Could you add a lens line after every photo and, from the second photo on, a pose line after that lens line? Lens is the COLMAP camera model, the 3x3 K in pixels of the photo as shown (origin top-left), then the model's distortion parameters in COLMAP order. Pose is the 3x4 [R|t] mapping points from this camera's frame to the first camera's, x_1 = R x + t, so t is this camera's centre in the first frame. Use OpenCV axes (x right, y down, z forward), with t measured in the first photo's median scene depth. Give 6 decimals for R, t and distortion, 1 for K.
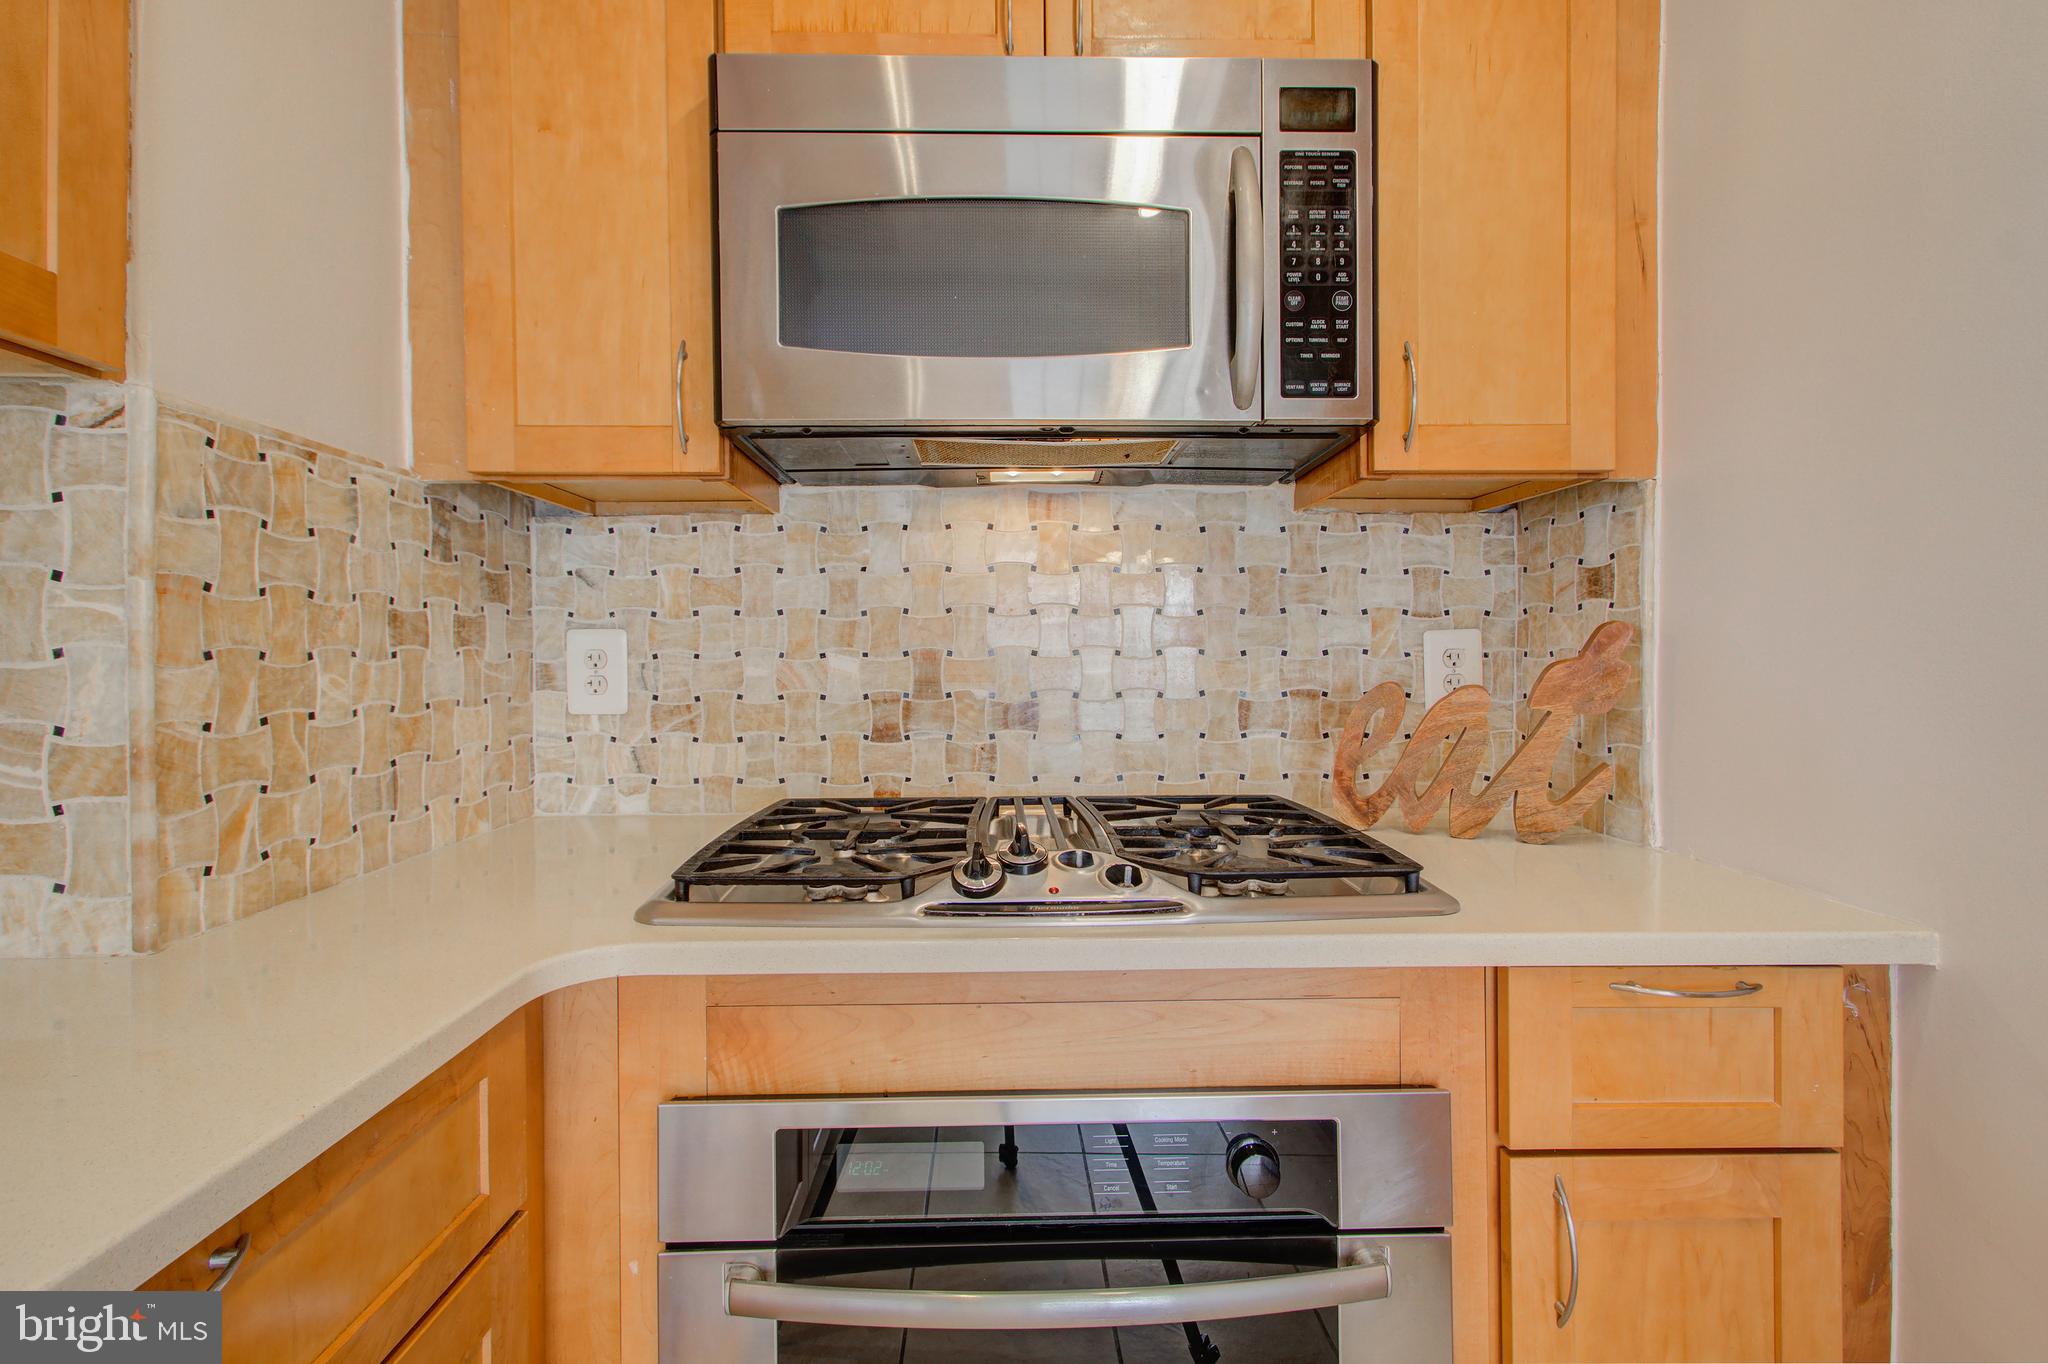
lens RADIAL K [[929.9, 0, 1044.2], [0, 929.9, 667.4], [0, 0, 1]] dist [-0.000916, 0.004212]
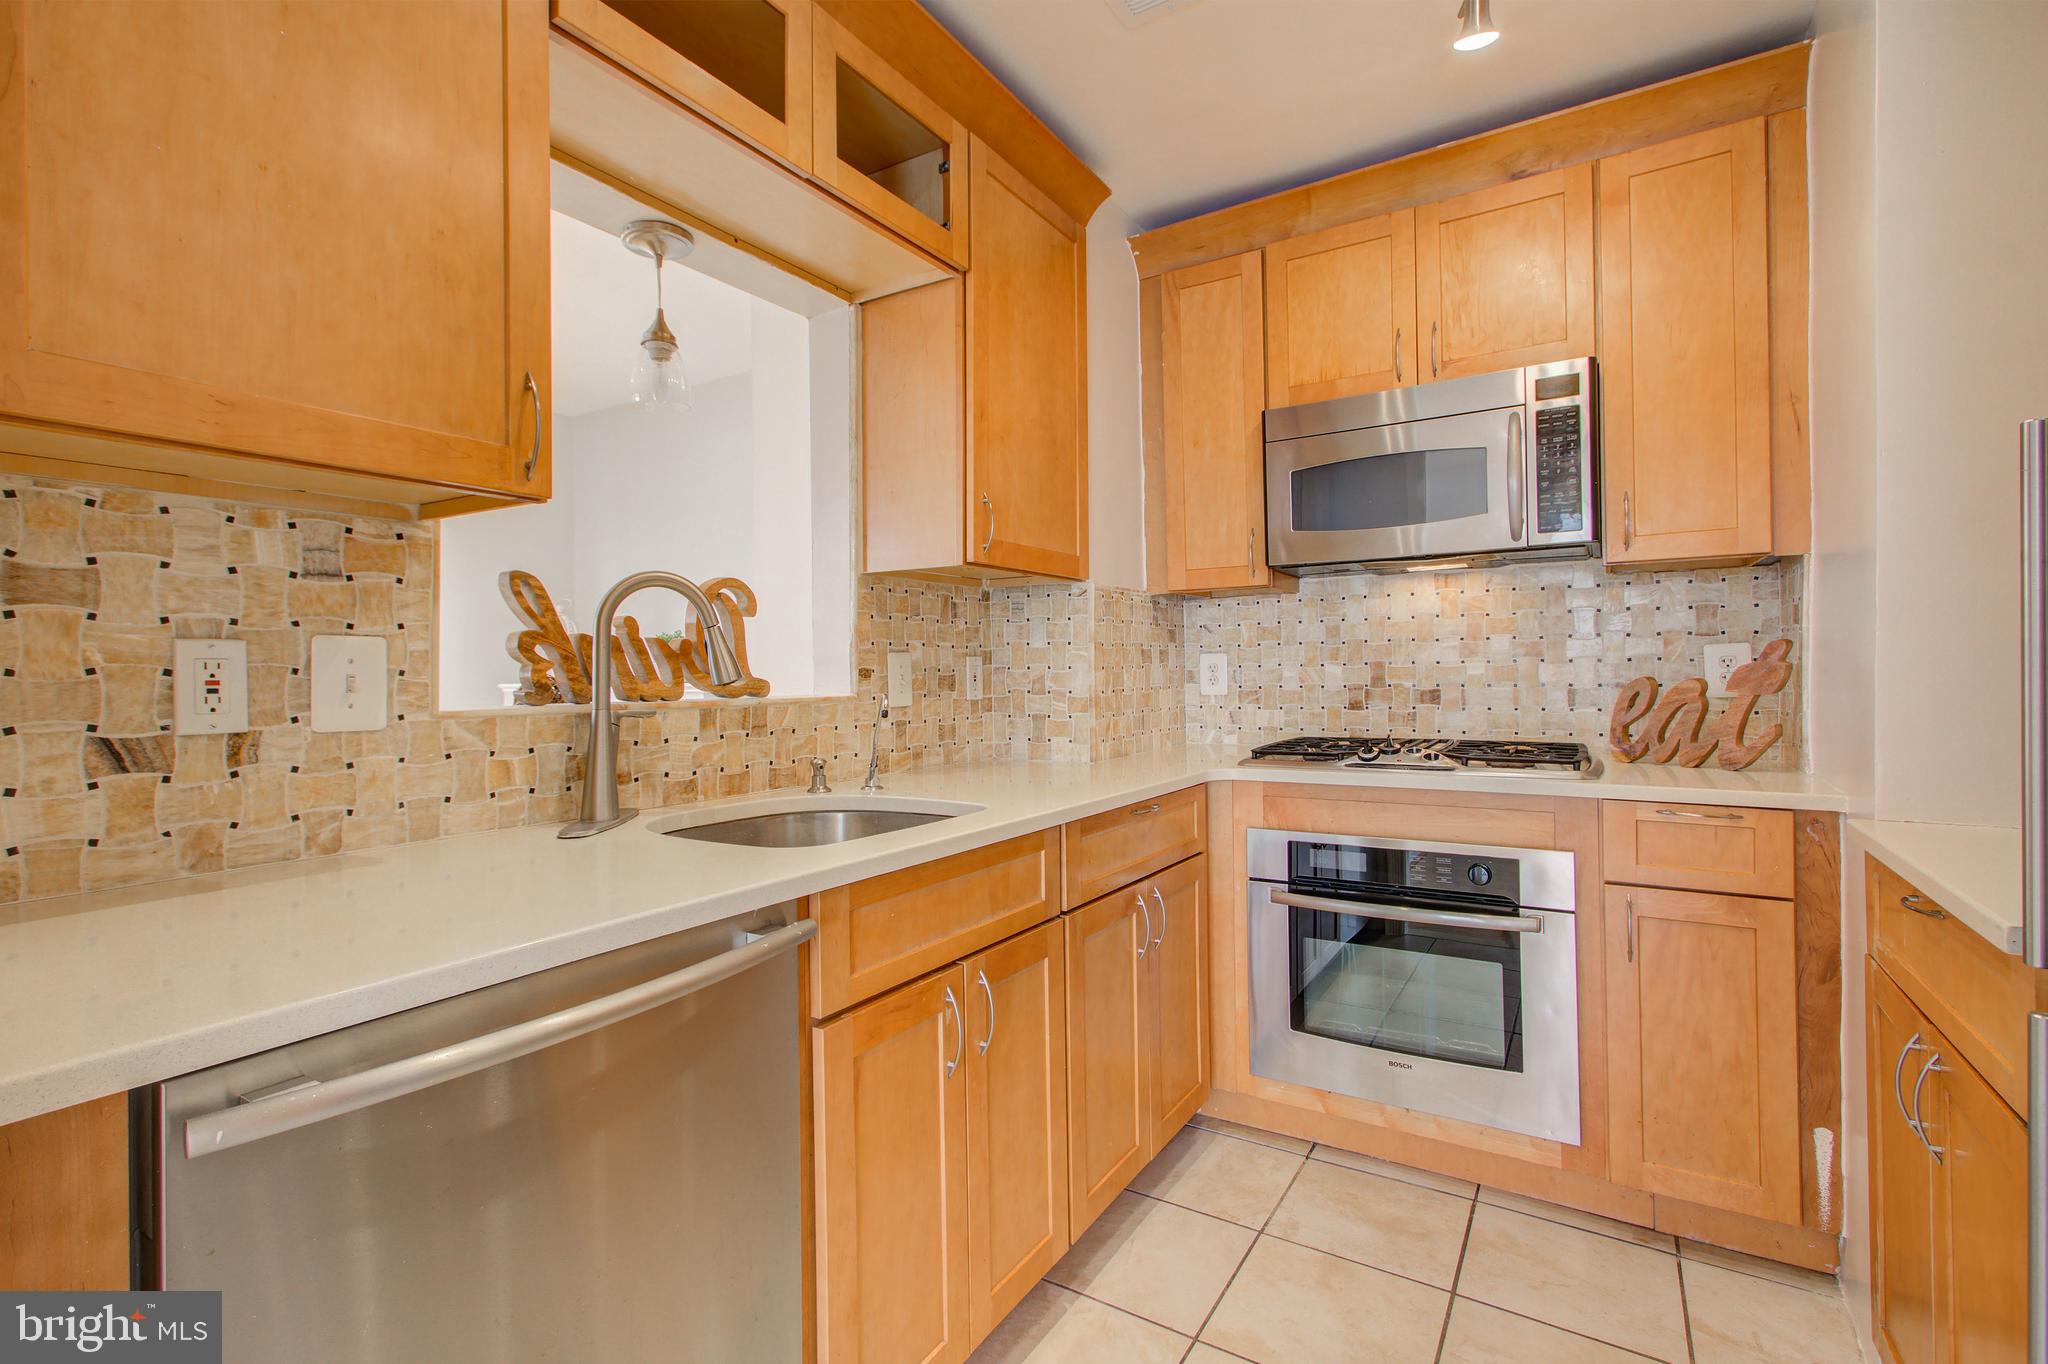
lens RADIAL K [[929.9, 0, 1045.9], [0, 929.9, 664.5], [0, 0, 1]] dist [-0.000916, 0.004212]
pose [[0.830501, -0.012056, -0.556887, 0.406419], [0.004902, 0.999885, -0.014336, 0.012176], [0.556996, 0.009177, 0.830464, -1.042361]]
